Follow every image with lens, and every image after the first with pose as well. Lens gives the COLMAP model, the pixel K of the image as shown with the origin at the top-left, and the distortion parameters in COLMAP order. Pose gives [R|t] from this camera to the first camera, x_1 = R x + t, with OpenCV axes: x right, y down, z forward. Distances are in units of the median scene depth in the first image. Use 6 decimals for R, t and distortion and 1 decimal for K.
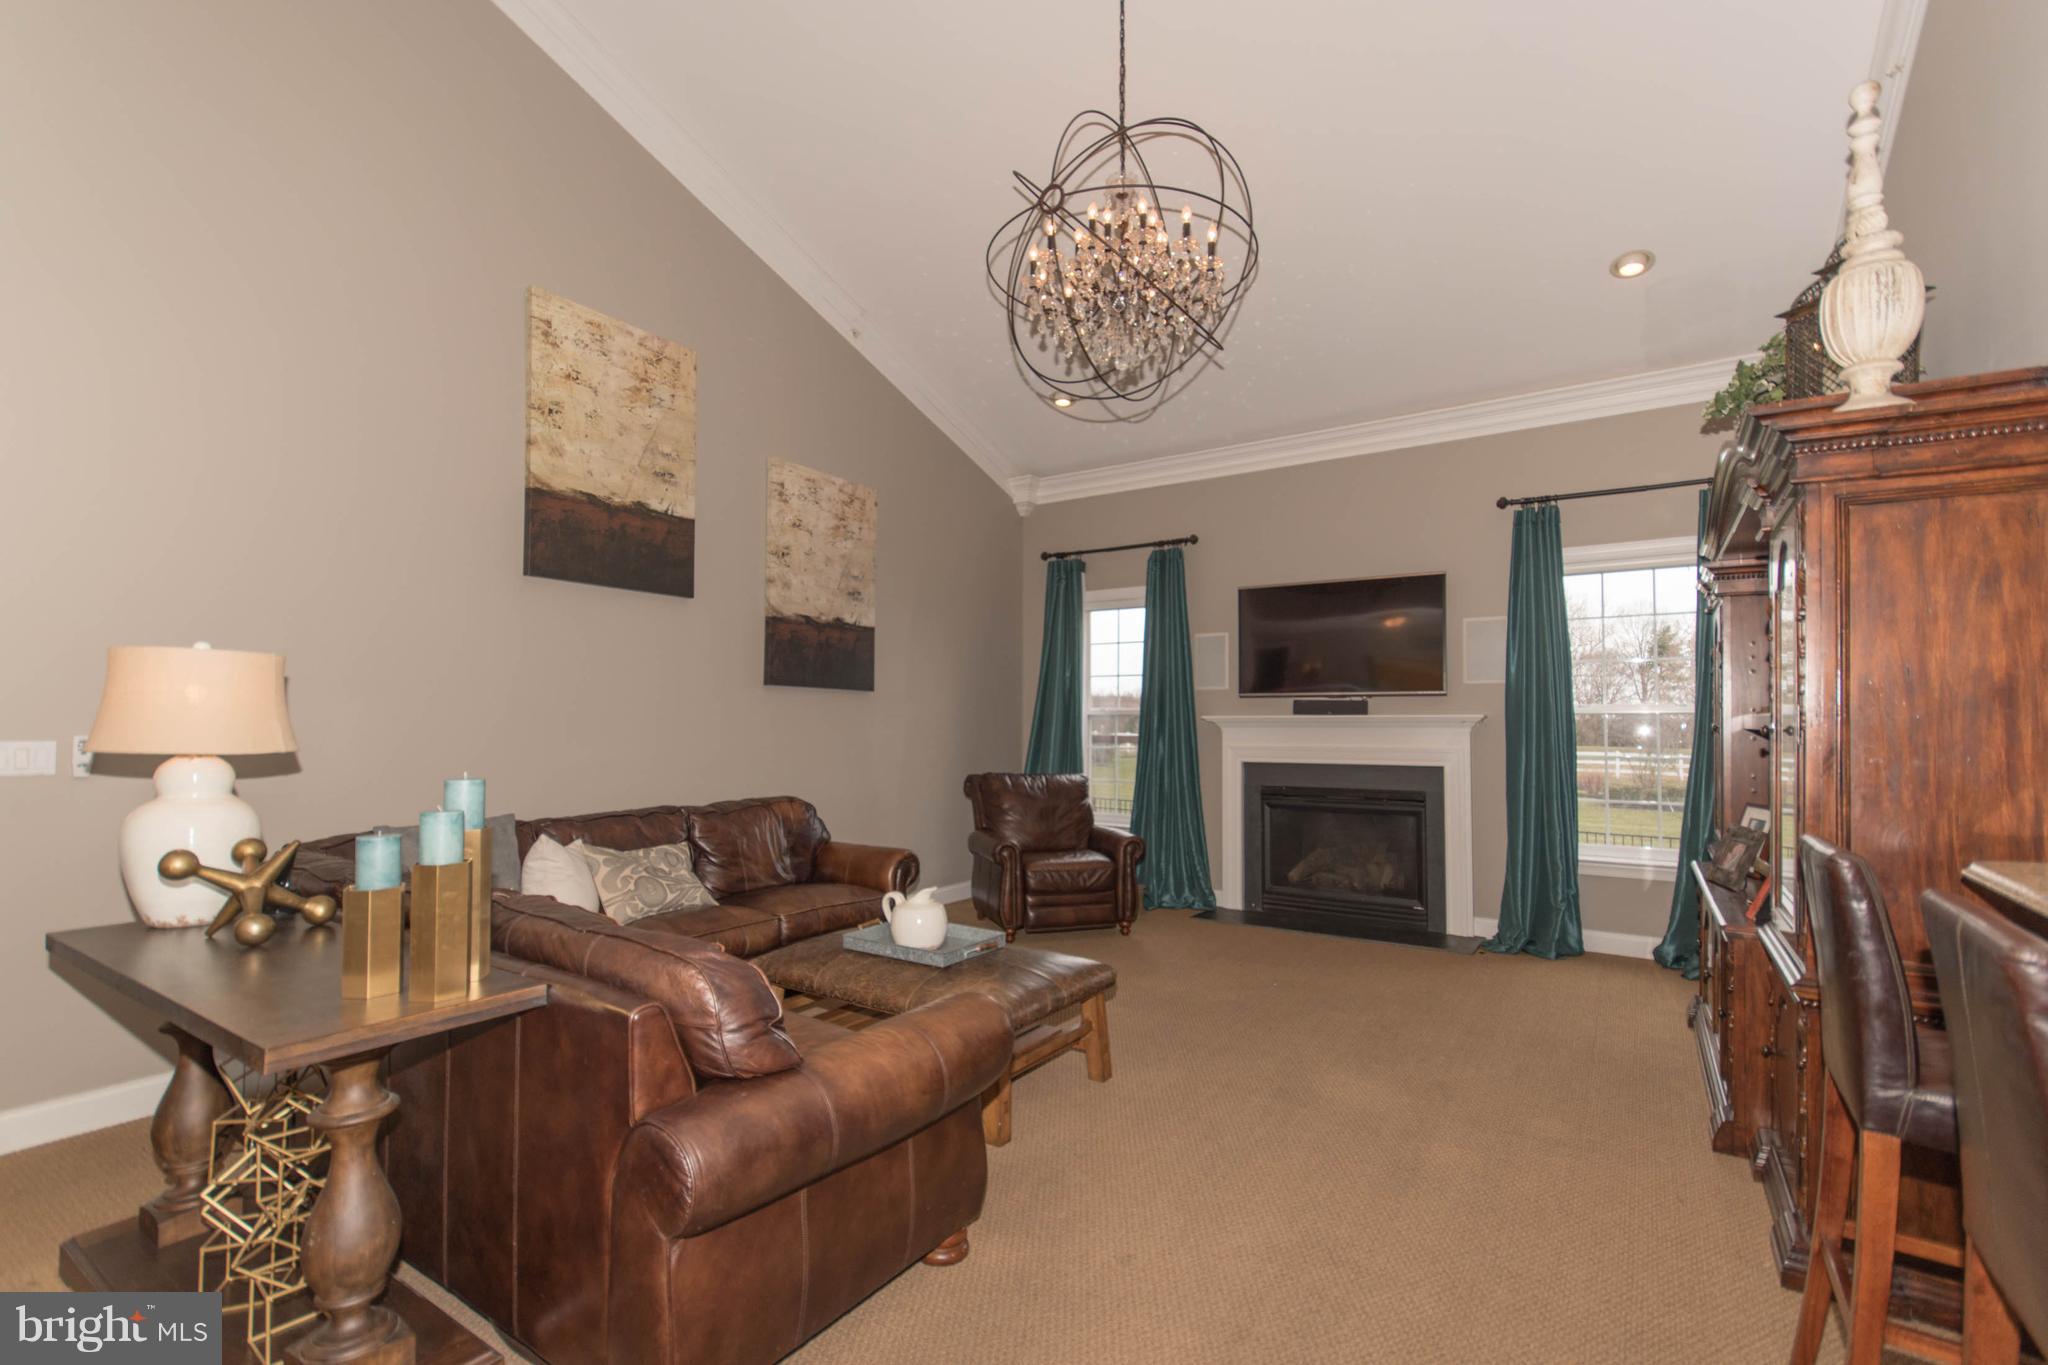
lens RADIAL K [[909.5, 0, 1011.9], [0, 909.5, 694.3], [0, 0, 1]] dist [0.010811, -0.000015]
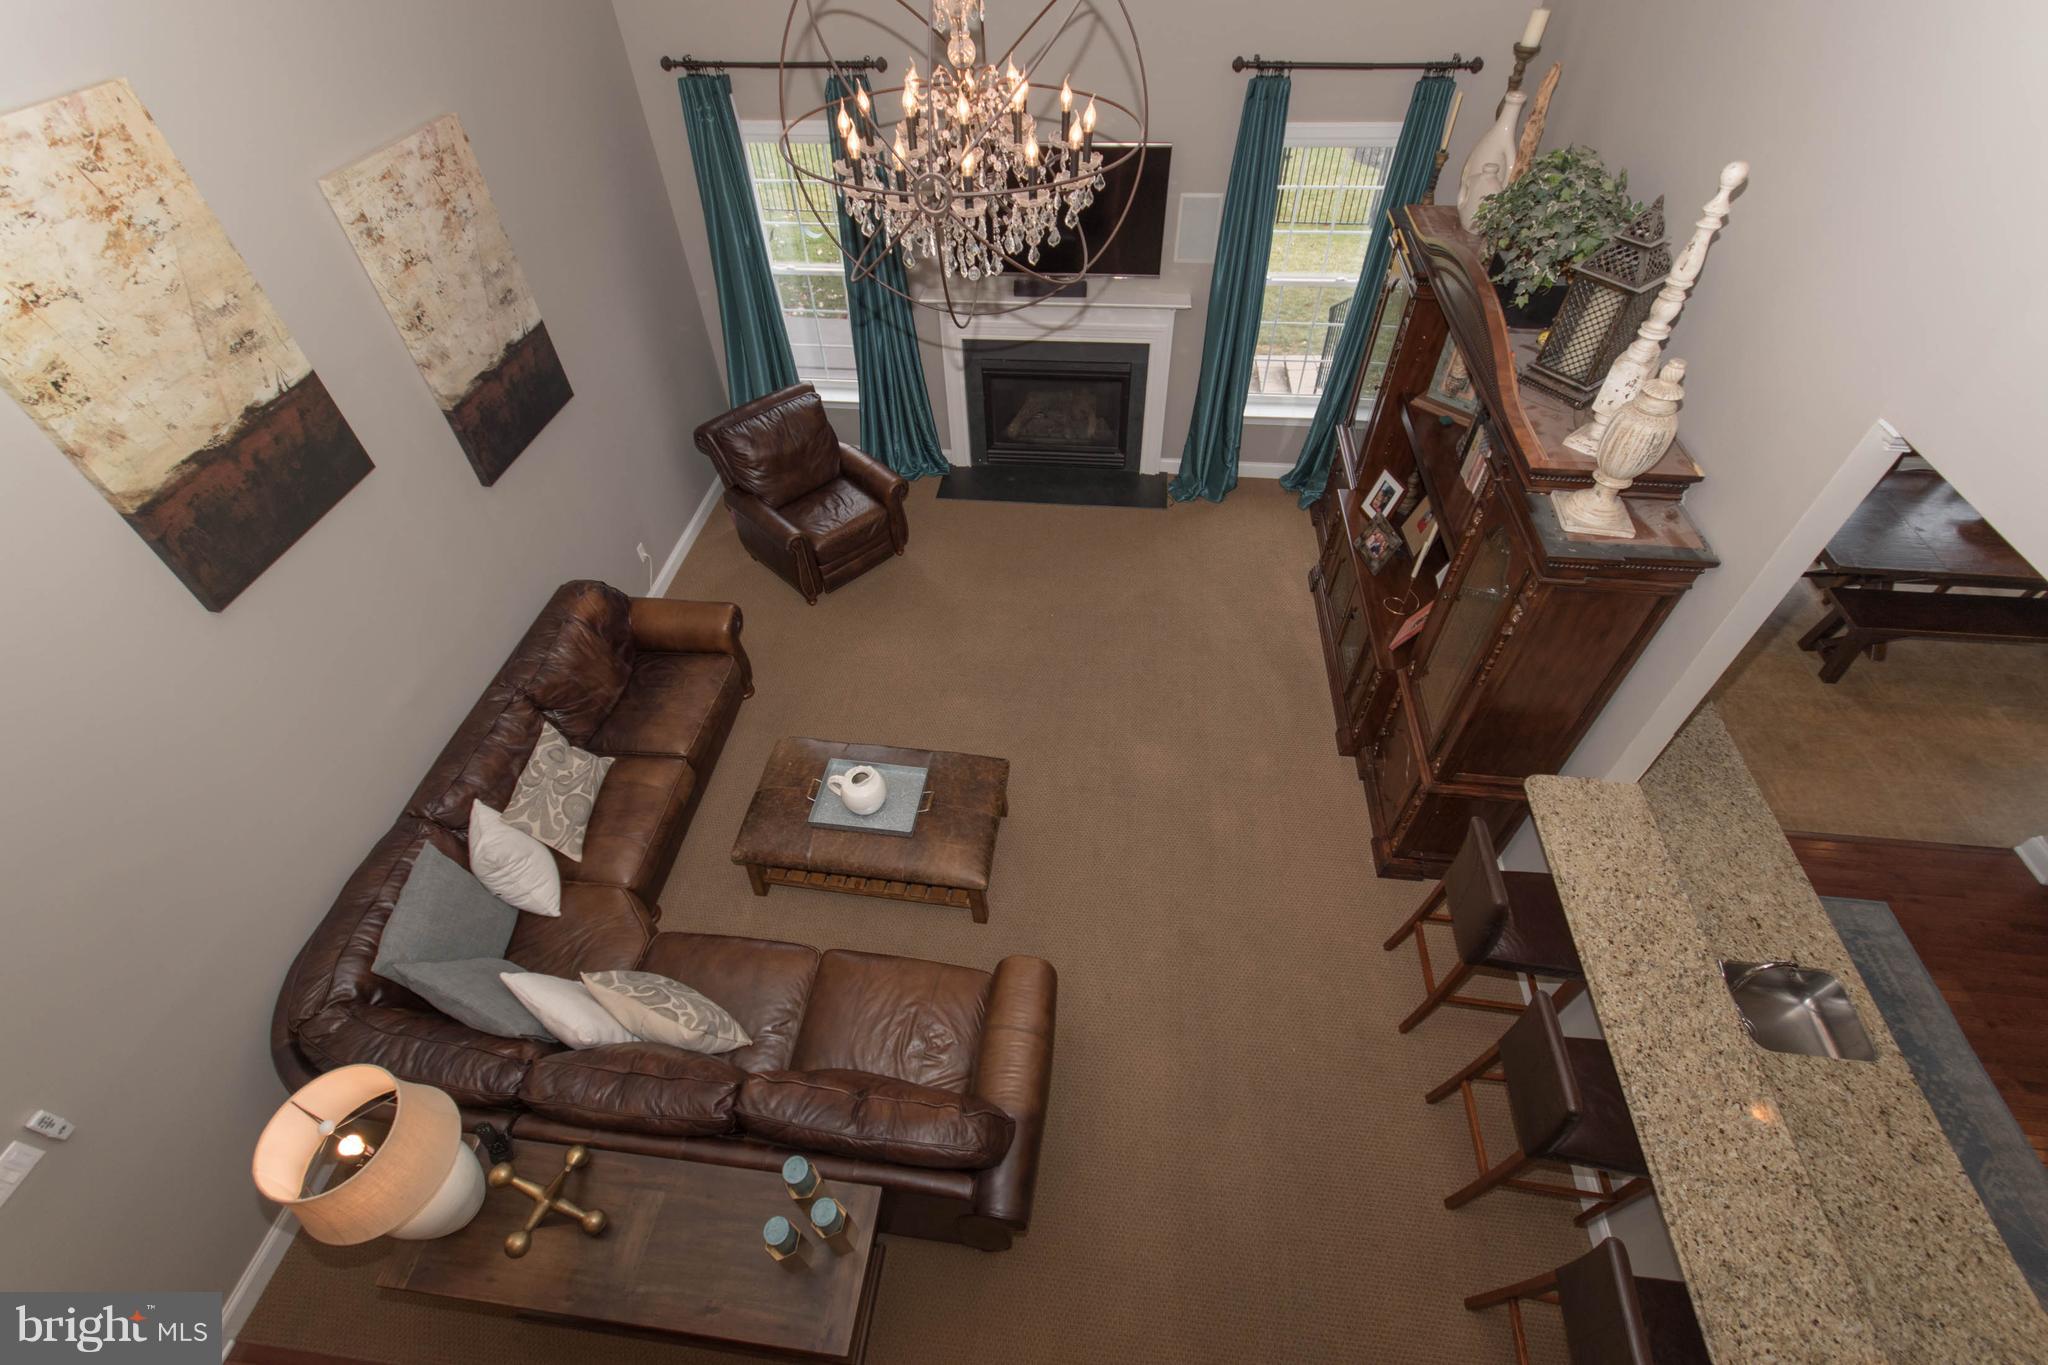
lens RADIAL K [[889.1, 0, 1002.0], [0, 889.1, 682.9], [0, 0, 1]] dist [-0.000650, -0.000483]
pose [[0.888210, -0.360004, 0.285446, -0.147792], [0.029996, 0.665409, 0.745876, -0.477716], [-0.458457, -0.653933, 0.601821, 0.179431]]
